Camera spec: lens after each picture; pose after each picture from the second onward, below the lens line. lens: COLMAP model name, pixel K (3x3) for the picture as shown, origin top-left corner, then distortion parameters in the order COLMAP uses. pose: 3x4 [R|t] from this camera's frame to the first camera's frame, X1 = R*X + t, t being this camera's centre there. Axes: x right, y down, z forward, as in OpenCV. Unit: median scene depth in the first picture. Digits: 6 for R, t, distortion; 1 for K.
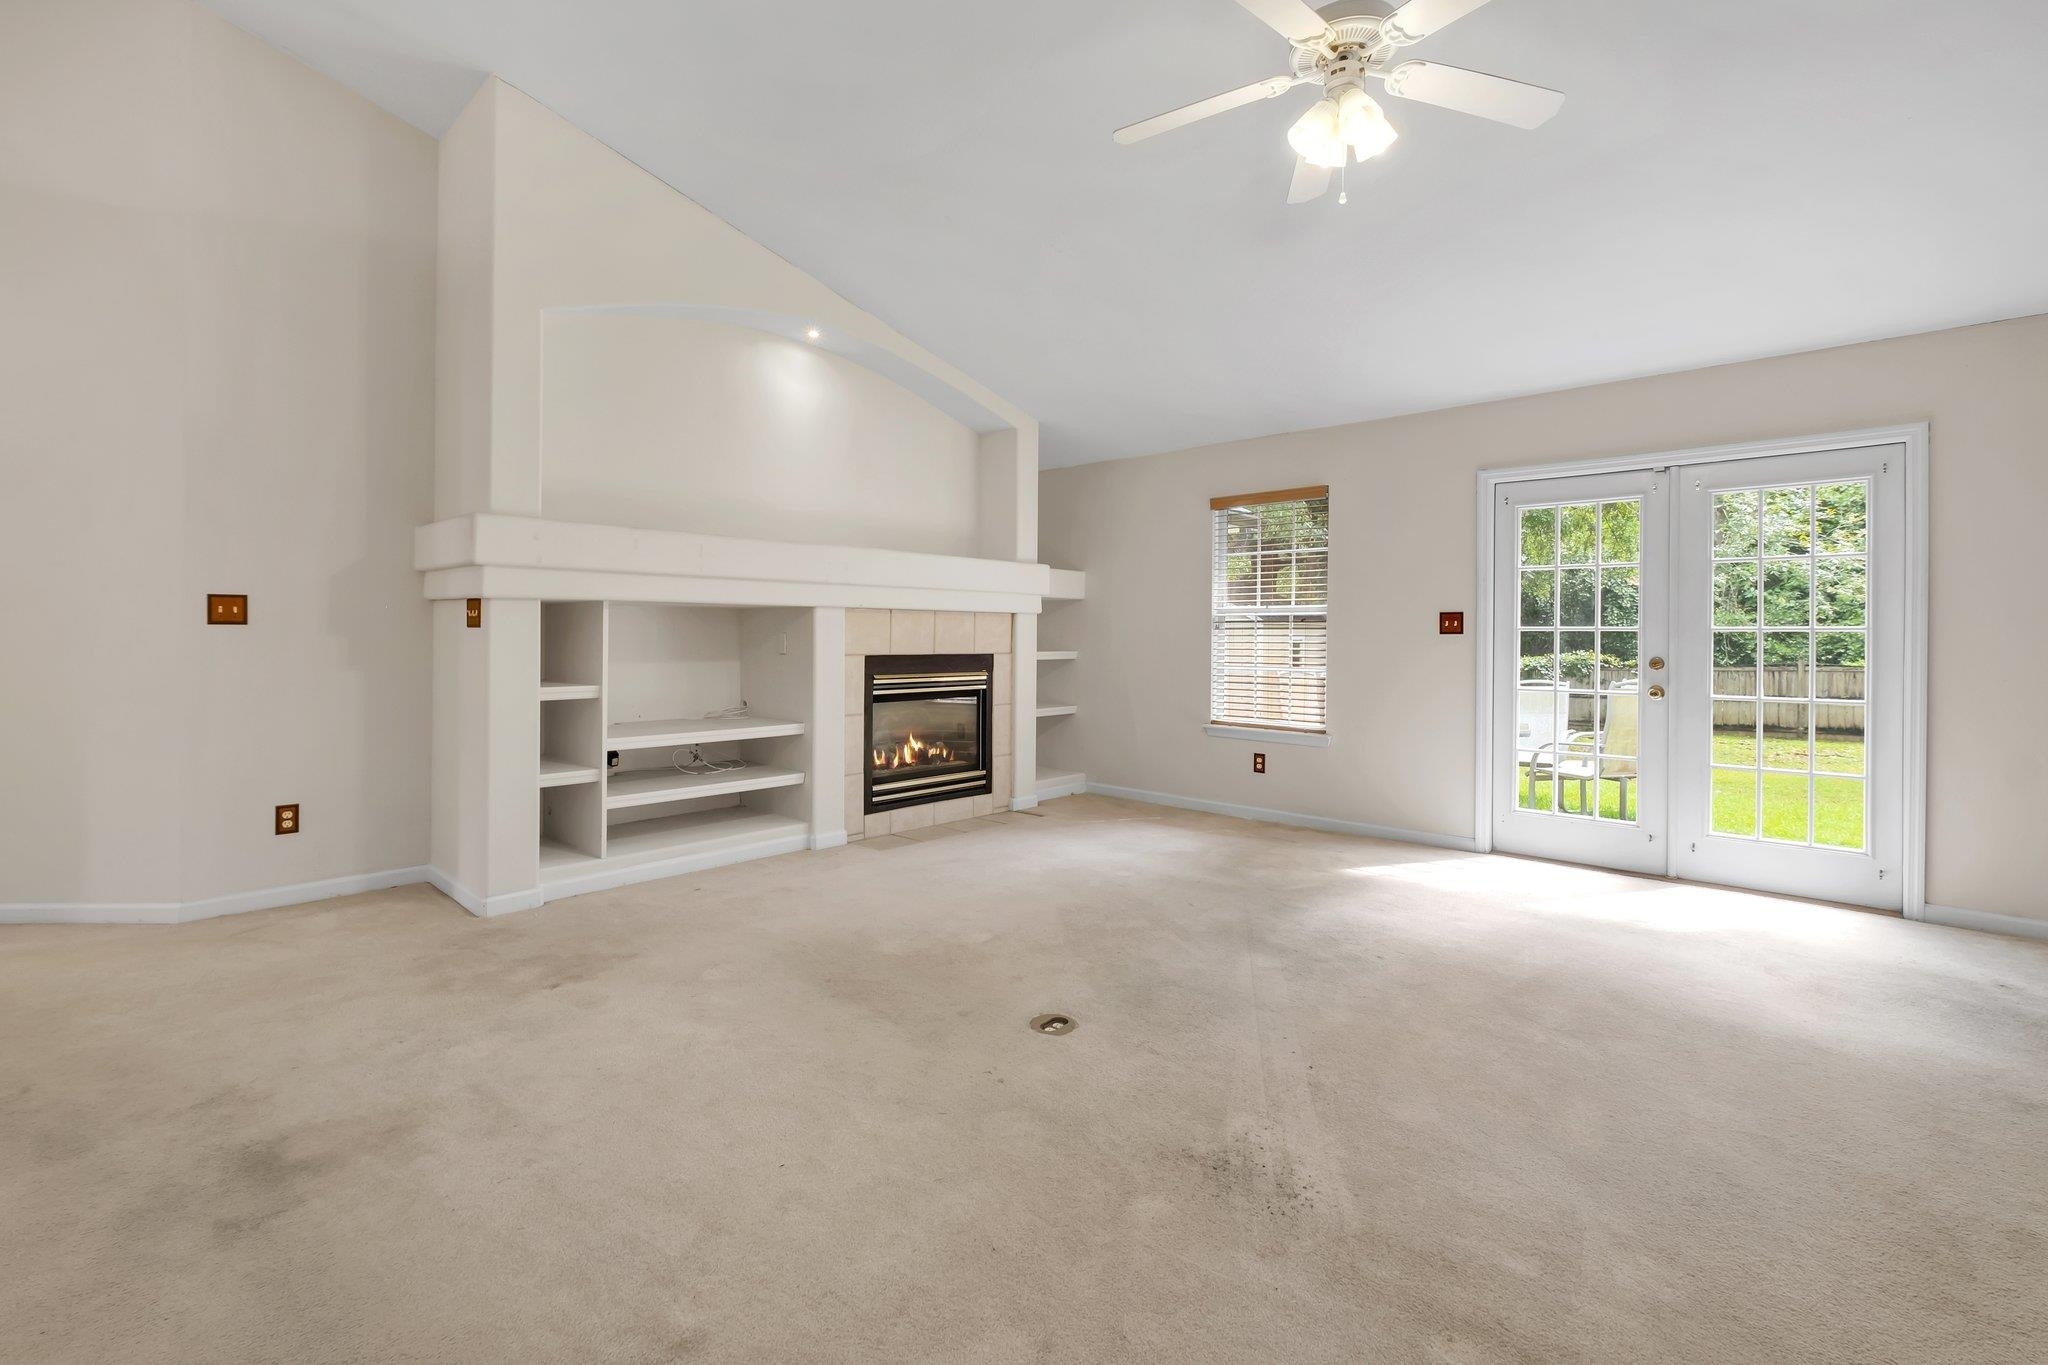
lens RADIAL K [[938.1, 0, 1024.0], [0, 938.1, 636.7], [0, 0, 1]] dist [-0.001550, -0.000139]
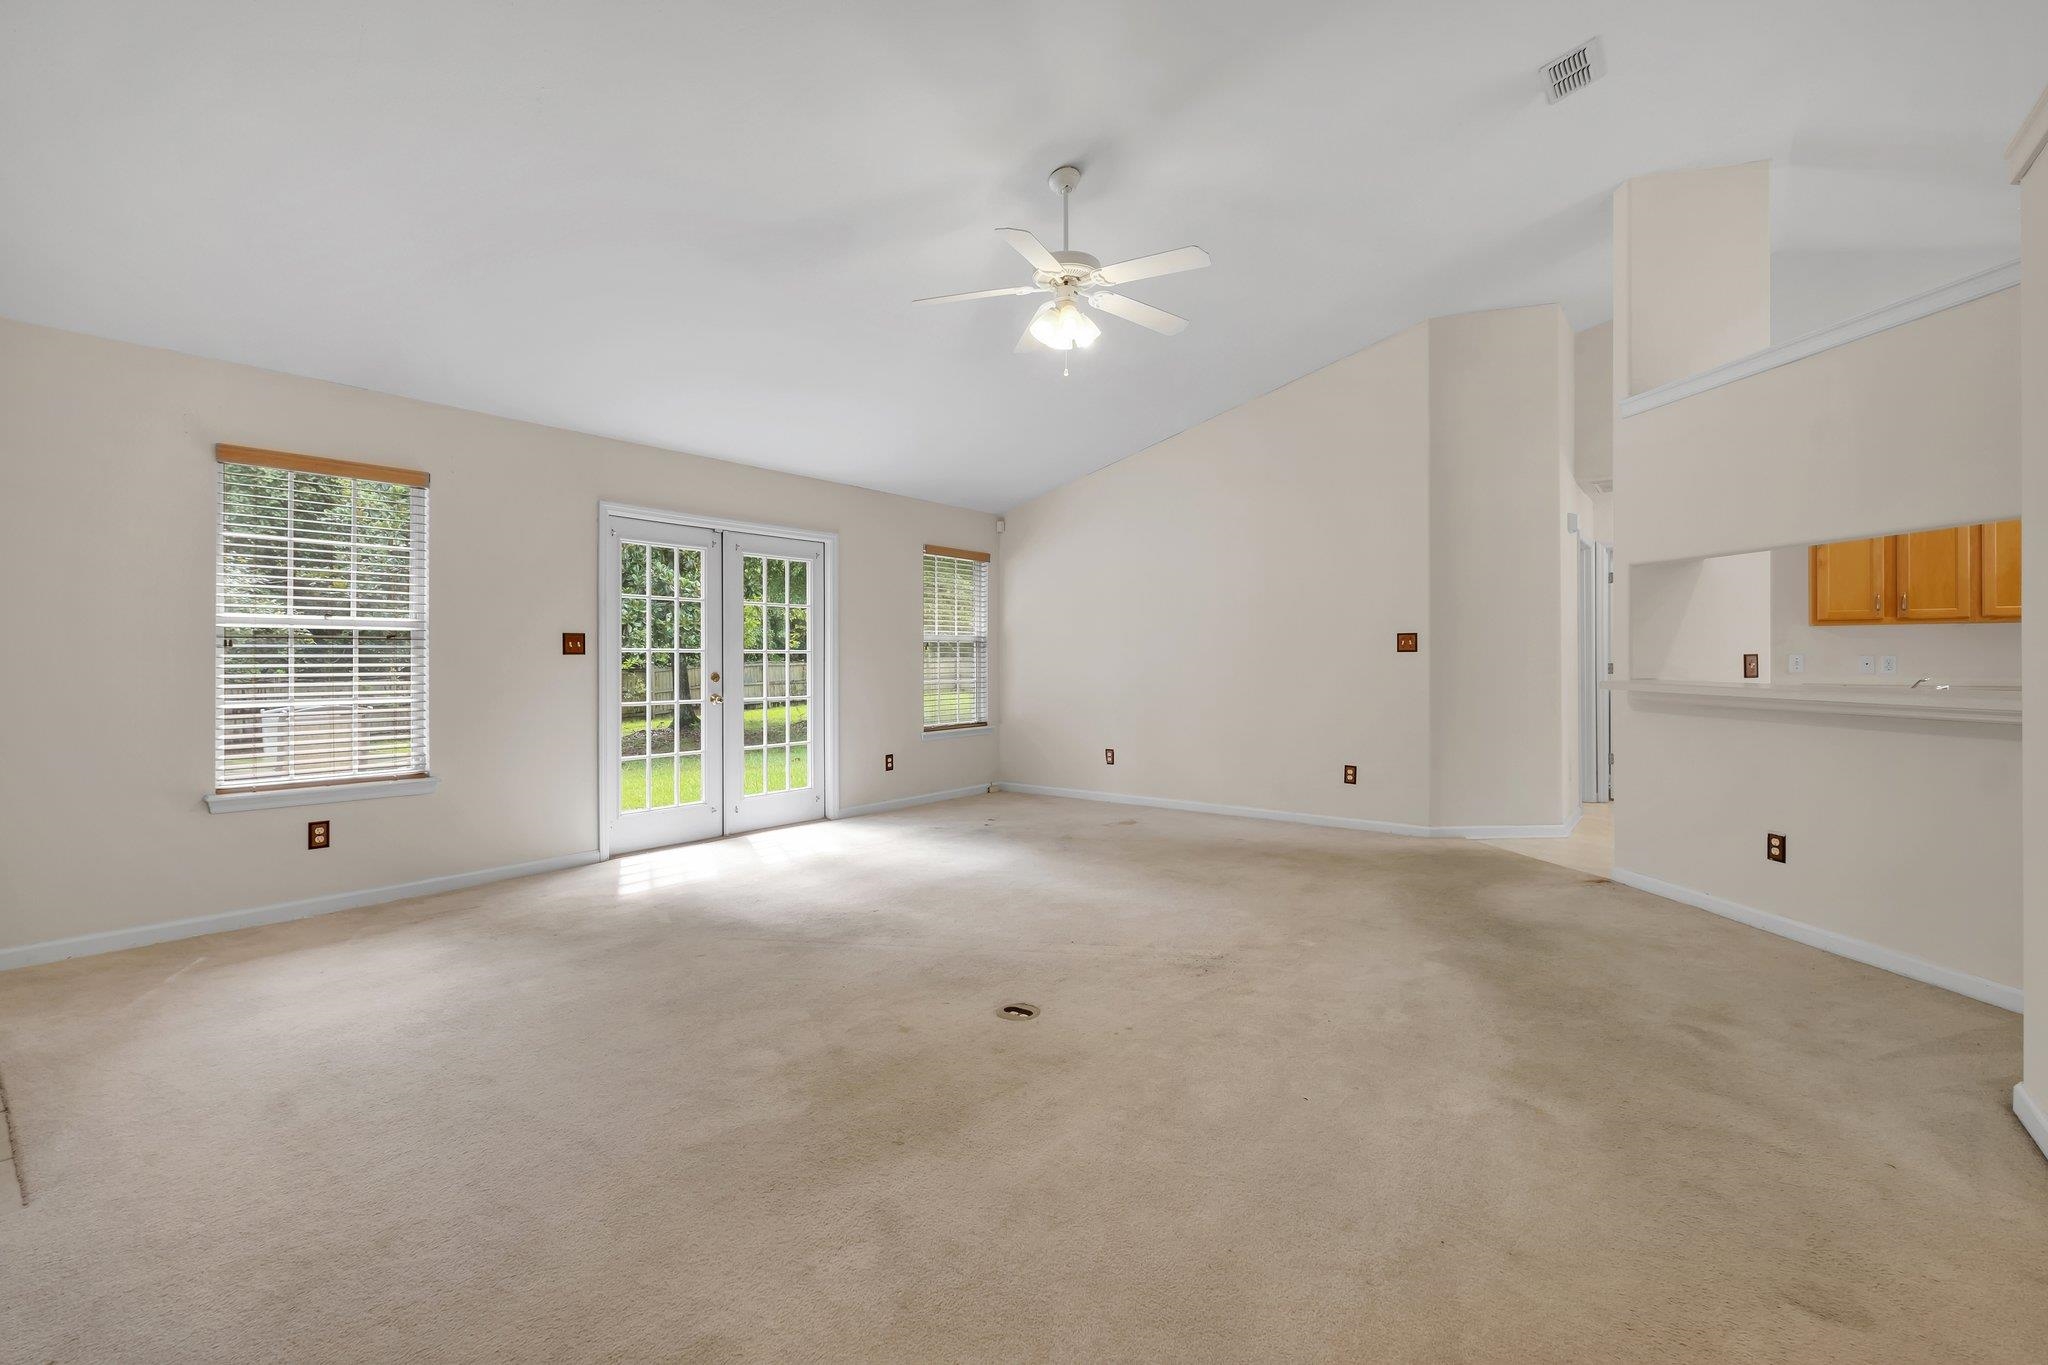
lens RADIAL K [[938.1, 0, 1024.0], [0, 938.1, 636.7], [0, 0, 1]] dist [-0.001550, -0.000139]
pose [[-0.122140, 0.014709, 0.992404, -0.645981], [-0.001762, 0.999885, -0.015037, -0.008414], [-0.992511, -0.003585, -0.122100, 0.676706]]
